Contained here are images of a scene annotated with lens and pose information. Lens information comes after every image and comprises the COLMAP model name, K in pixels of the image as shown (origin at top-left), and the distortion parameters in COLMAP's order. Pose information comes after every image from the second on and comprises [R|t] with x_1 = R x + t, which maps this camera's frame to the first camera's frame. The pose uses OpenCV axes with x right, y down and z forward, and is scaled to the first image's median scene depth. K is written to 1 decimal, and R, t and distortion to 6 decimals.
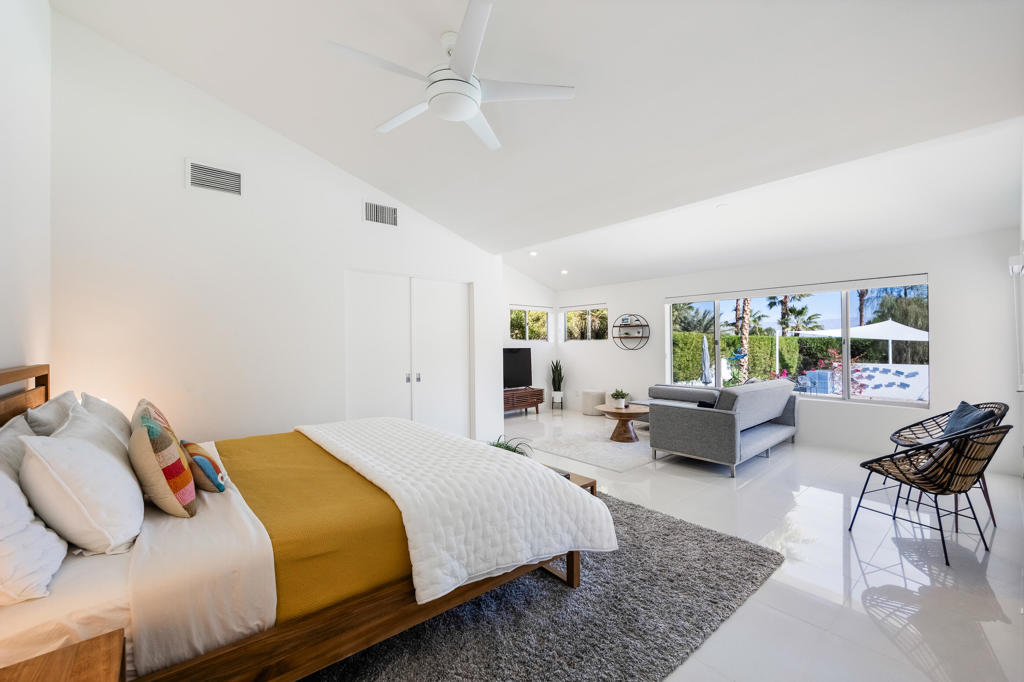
lens RADIAL K [[412.1, 0, 509.4], [0, 412.1, 344.7], [0, 0, 1]] dist [0.000892, -0.000140]
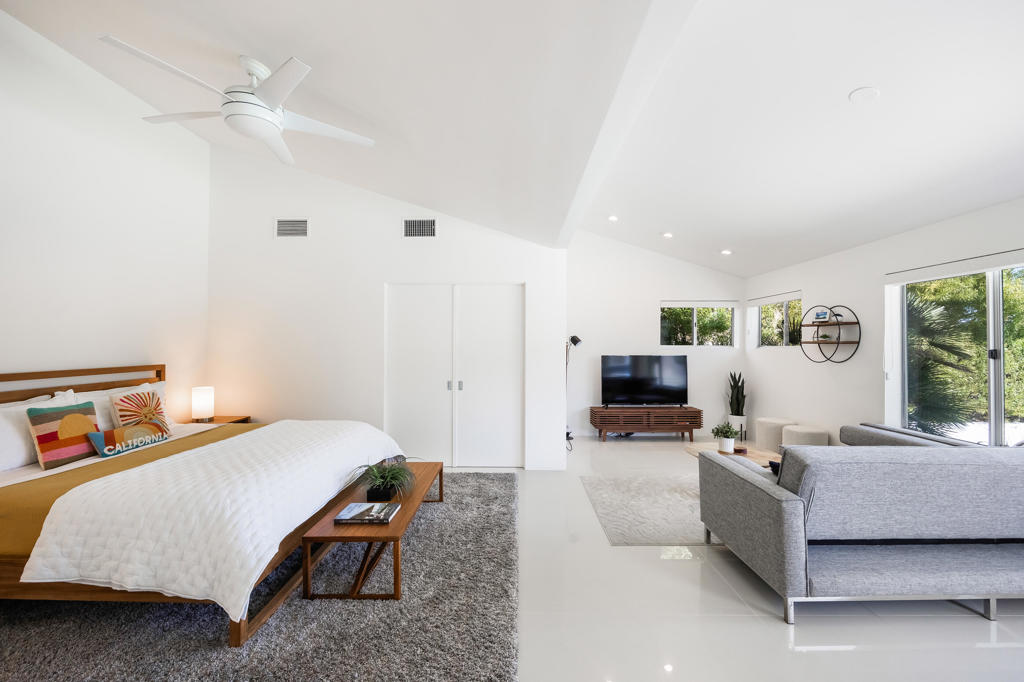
lens RADIAL K [[412.1, 0, 509.4], [0, 412.1, 344.7], [0, 0, 1]] dist [0.000892, -0.000140]
pose [[0.759865, 0.003766, -0.650070, 0.337795], [-0.005642, 0.999984, -0.000802, -0.011212], [0.650056, 0.004277, 0.759874, 0.212283]]
